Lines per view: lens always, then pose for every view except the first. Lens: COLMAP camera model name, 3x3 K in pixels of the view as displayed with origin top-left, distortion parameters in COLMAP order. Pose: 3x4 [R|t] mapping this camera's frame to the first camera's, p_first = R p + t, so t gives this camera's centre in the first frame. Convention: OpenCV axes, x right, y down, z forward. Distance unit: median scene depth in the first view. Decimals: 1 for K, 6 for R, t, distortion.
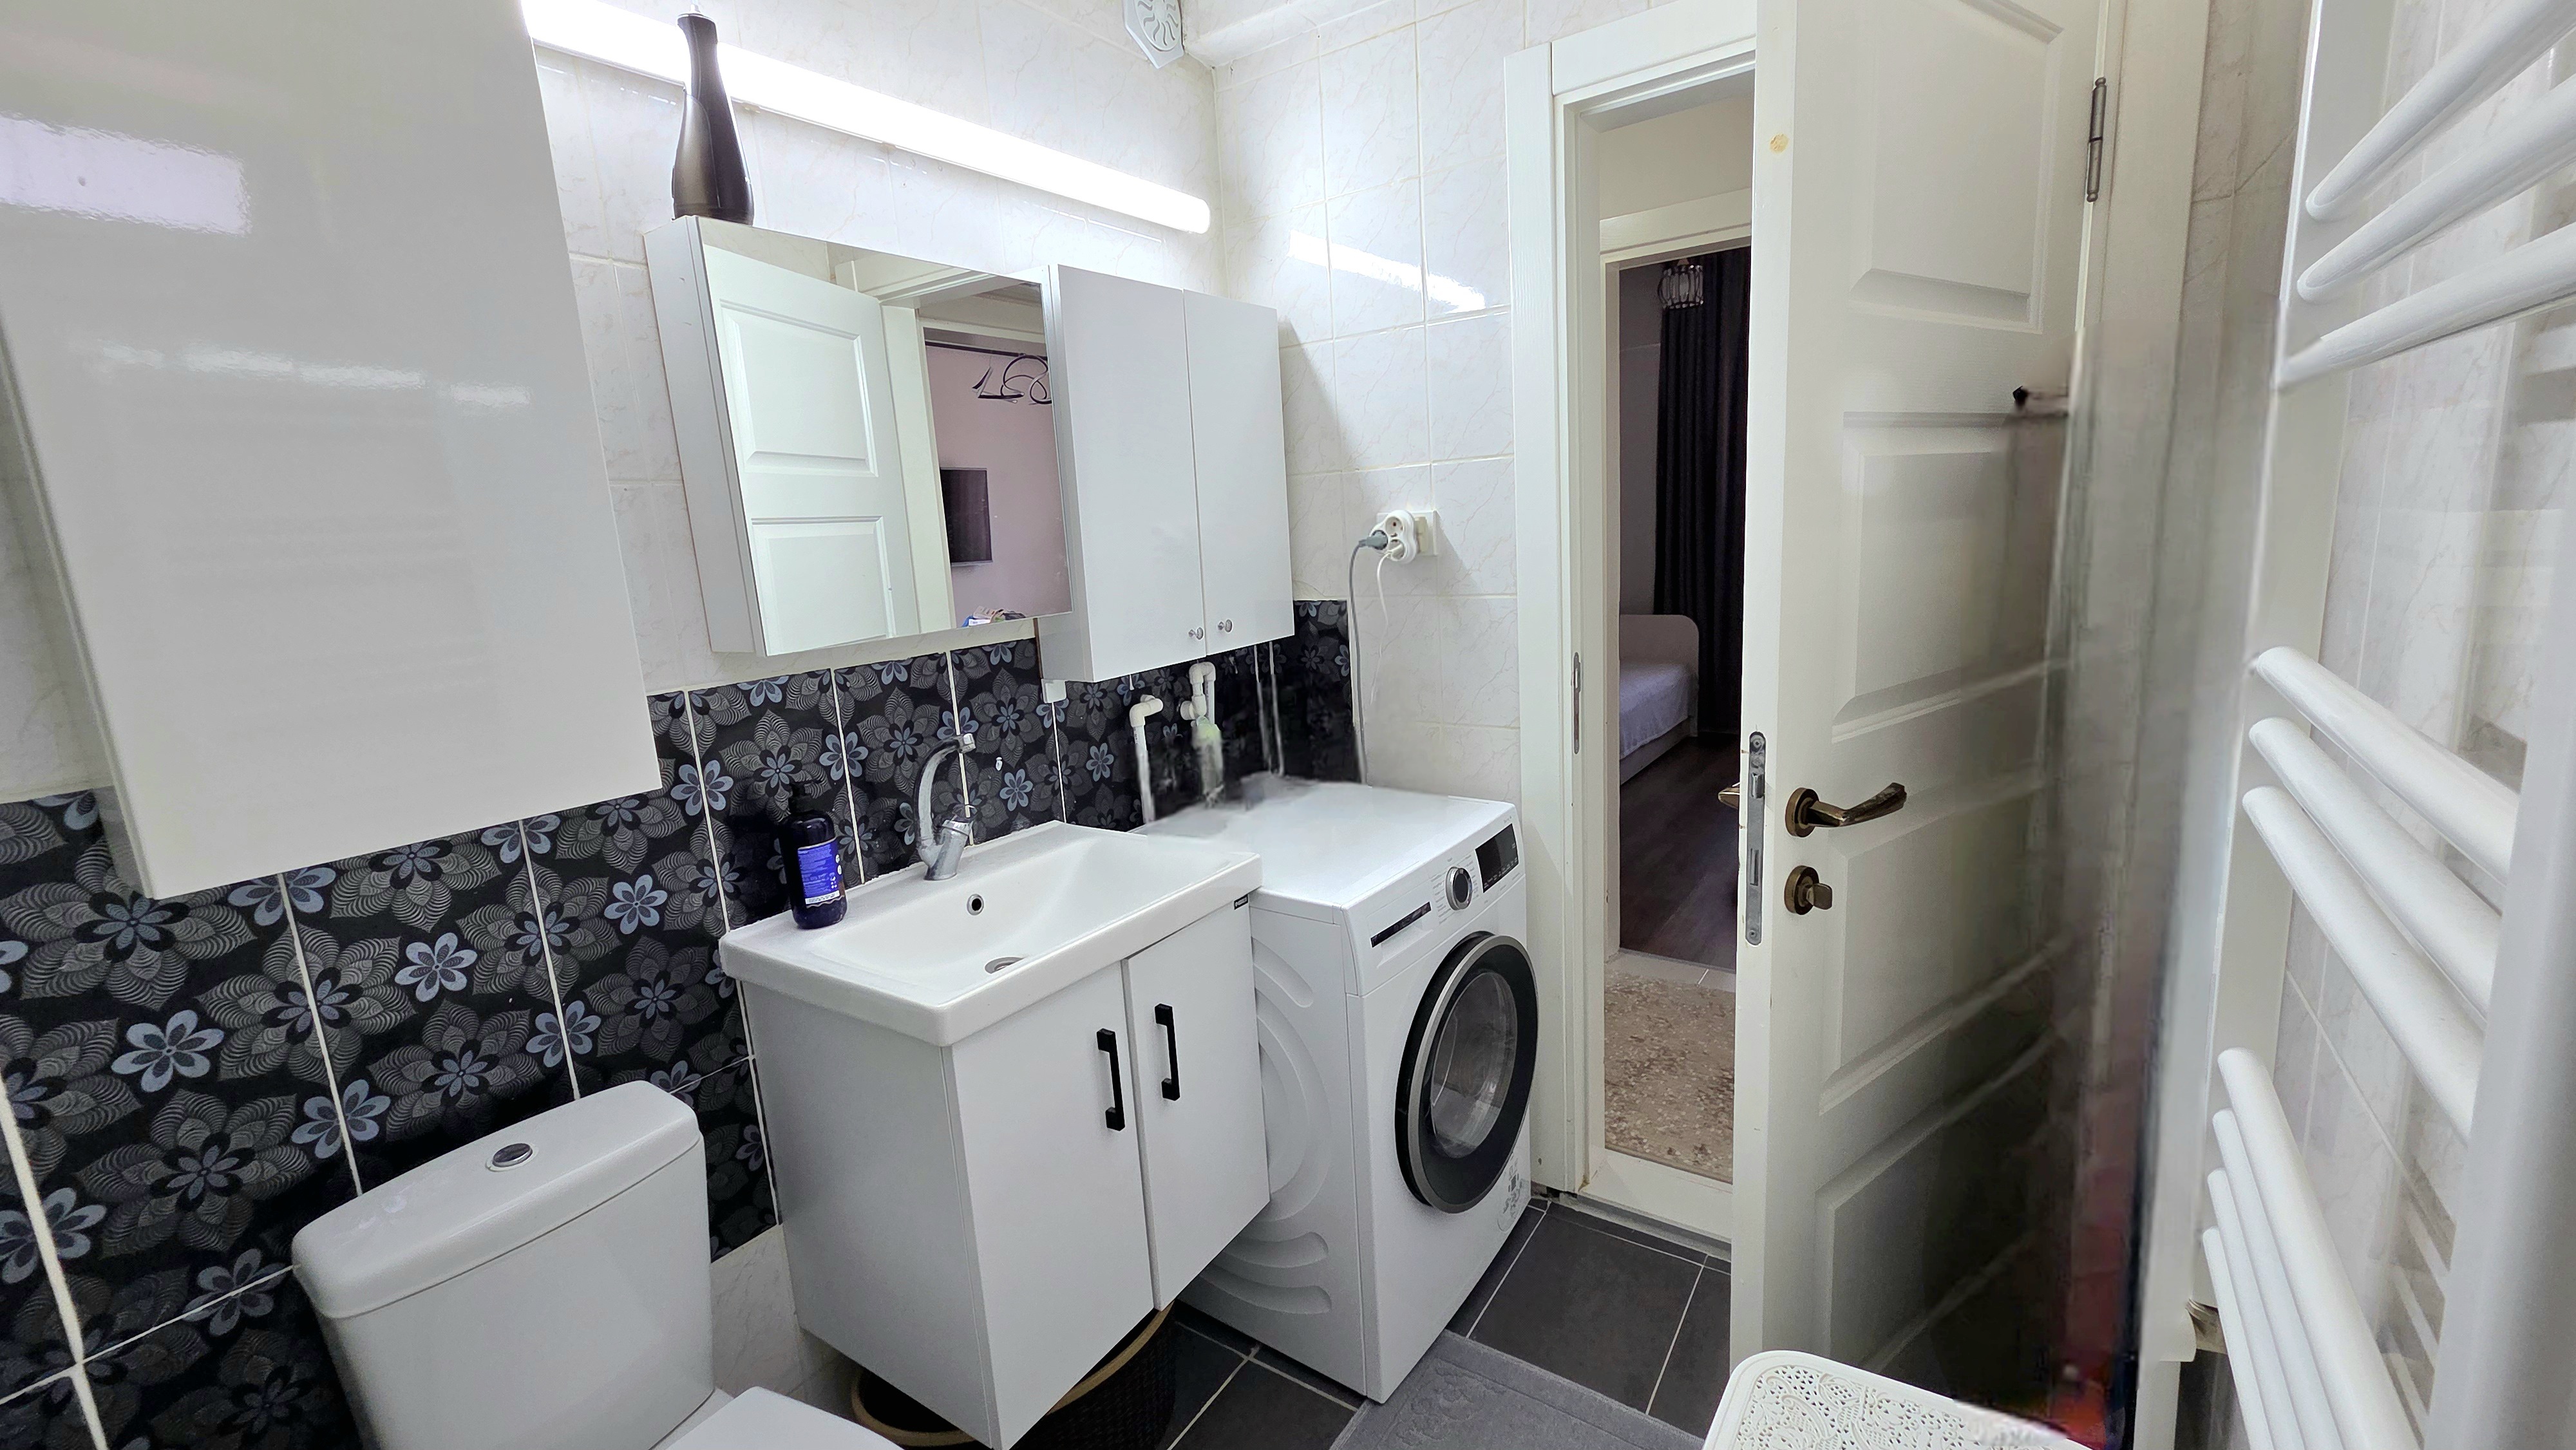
lens RADIAL K [[1055.8, 0, 1288.0], [0, 1055.8, 725.0], [0, 0, 1]] dist [0.004052, -0.000595]
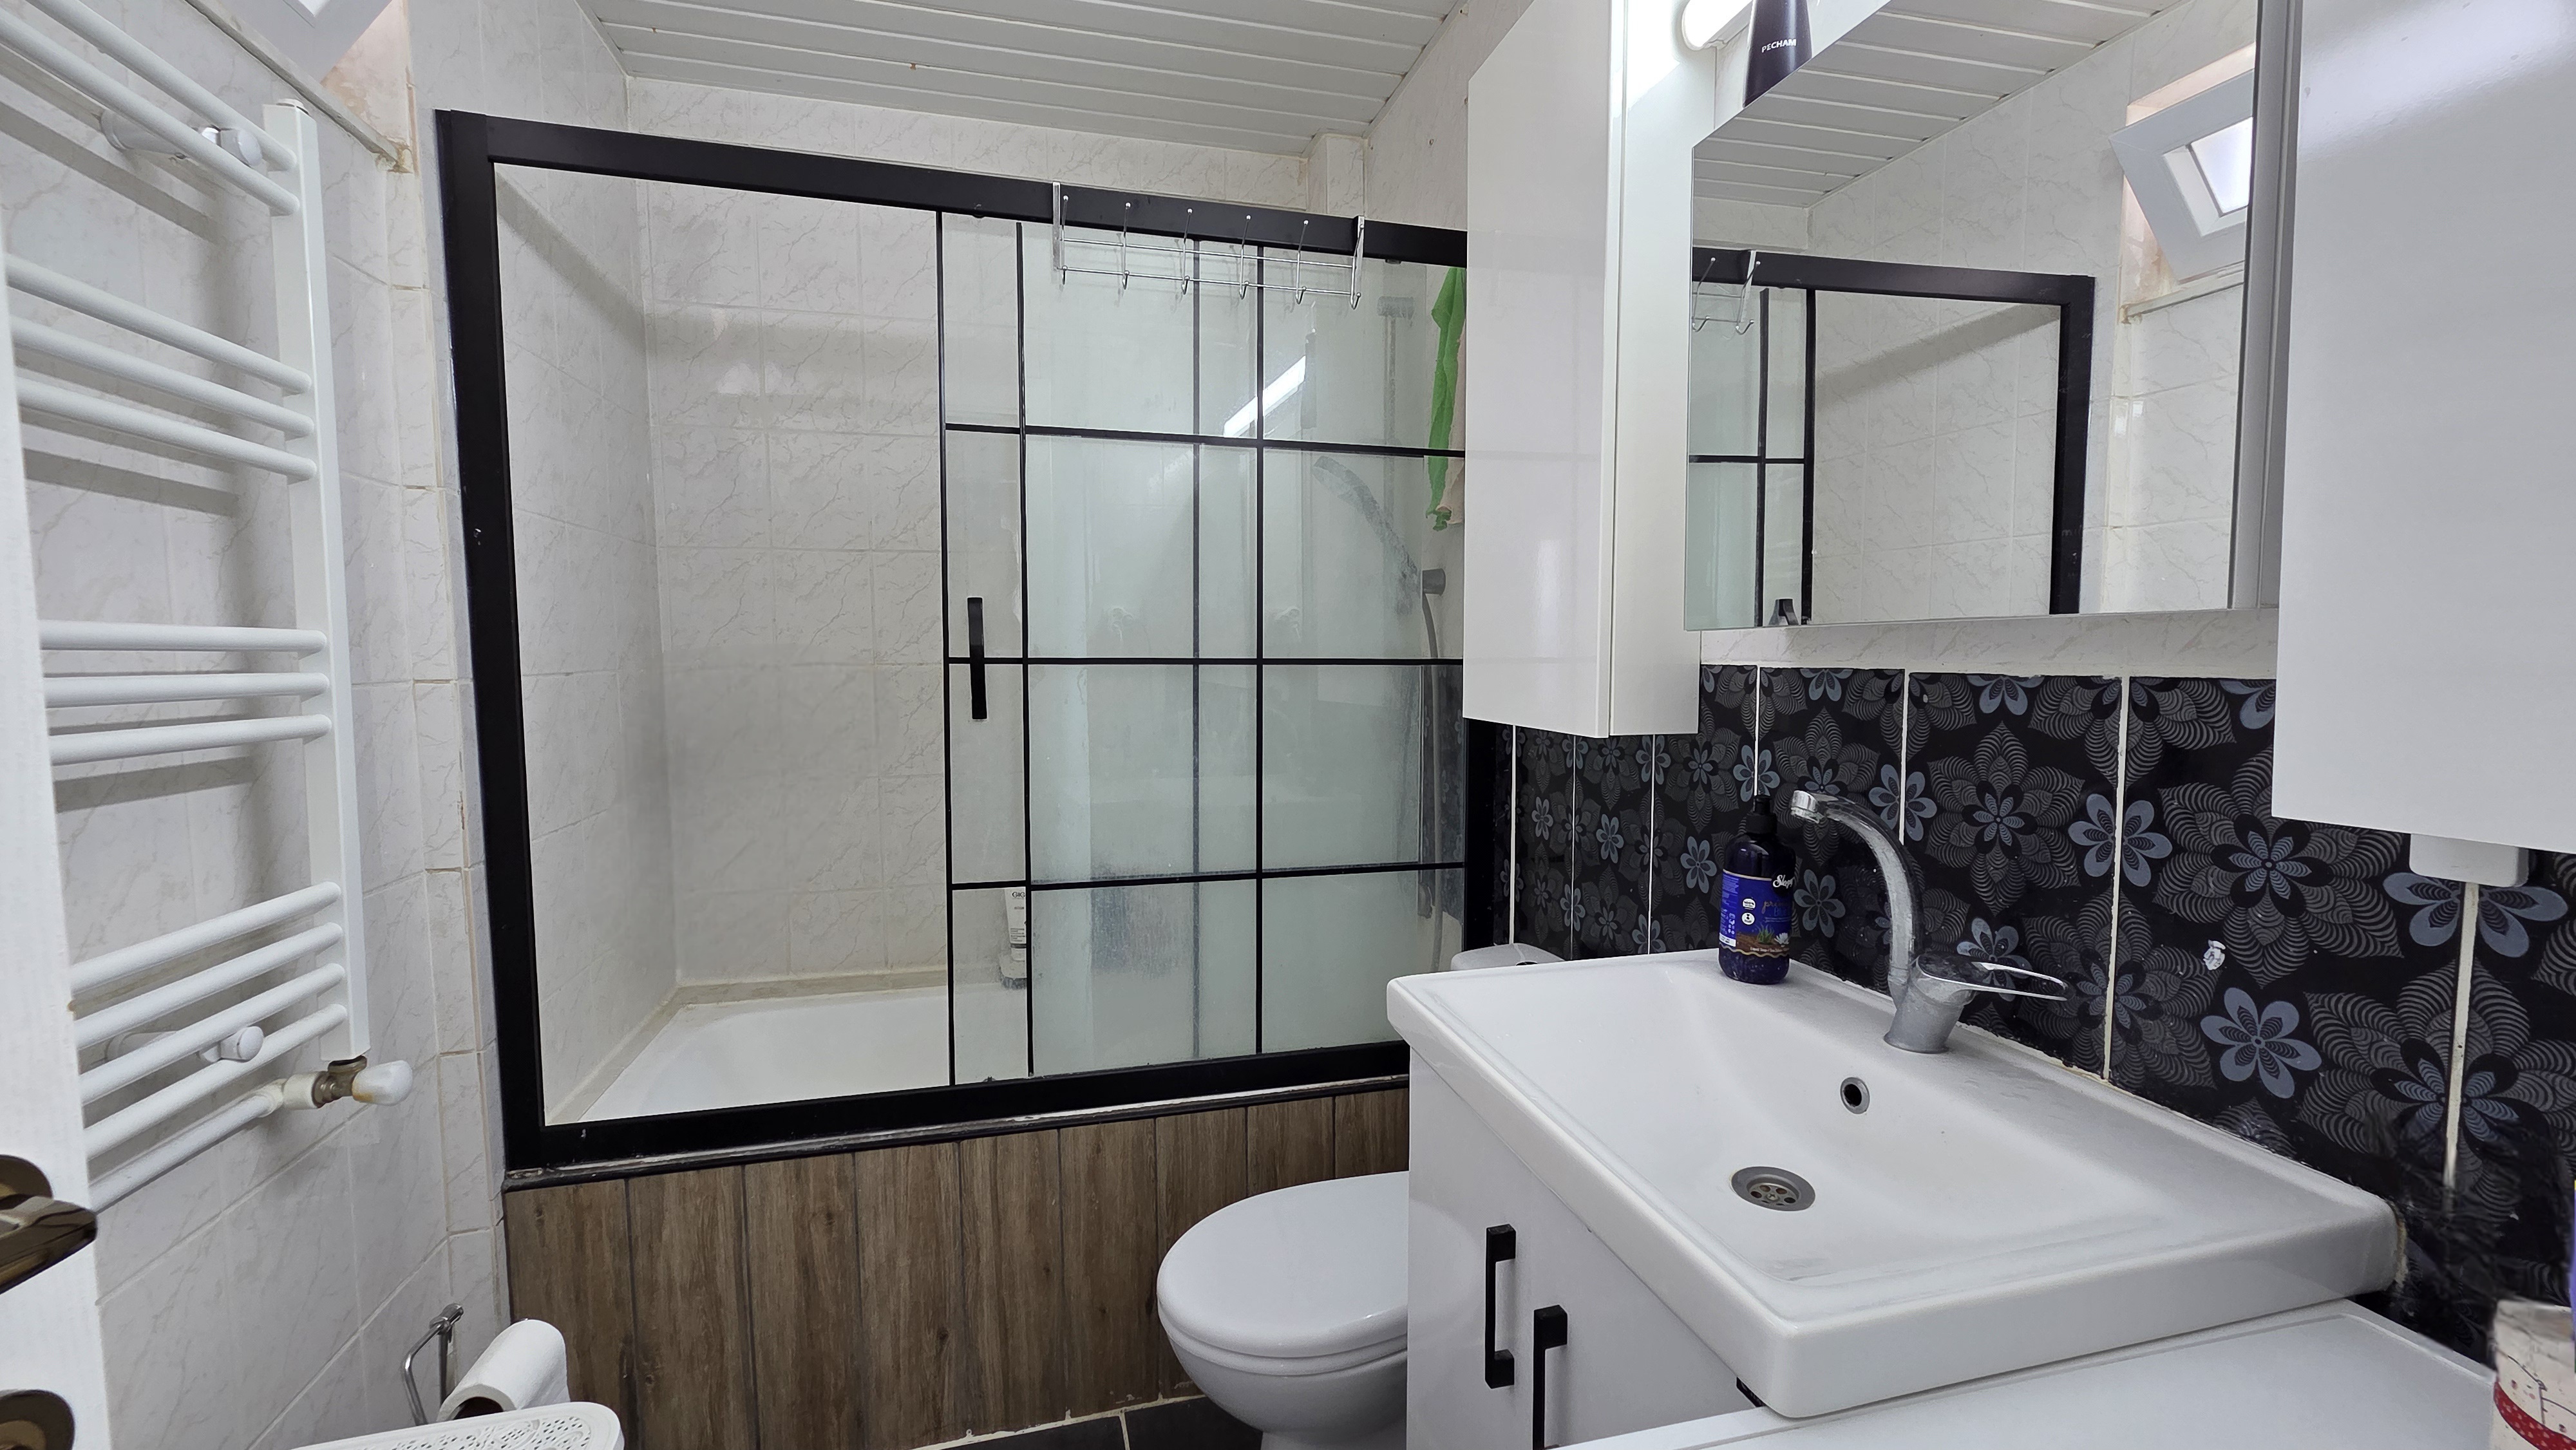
lens RADIAL K [[1055.8, 0, 1288.0], [0, 1055.8, 725.0], [0, 0, 1]] dist [0.004052, -0.000595]
pose [[-0.654337, 0.116736, -0.747138, 0.314888], [-0.096409, 0.967072, 0.235534, -0.131894], [0.750032, 0.226149, -0.621537, 1.060318]]
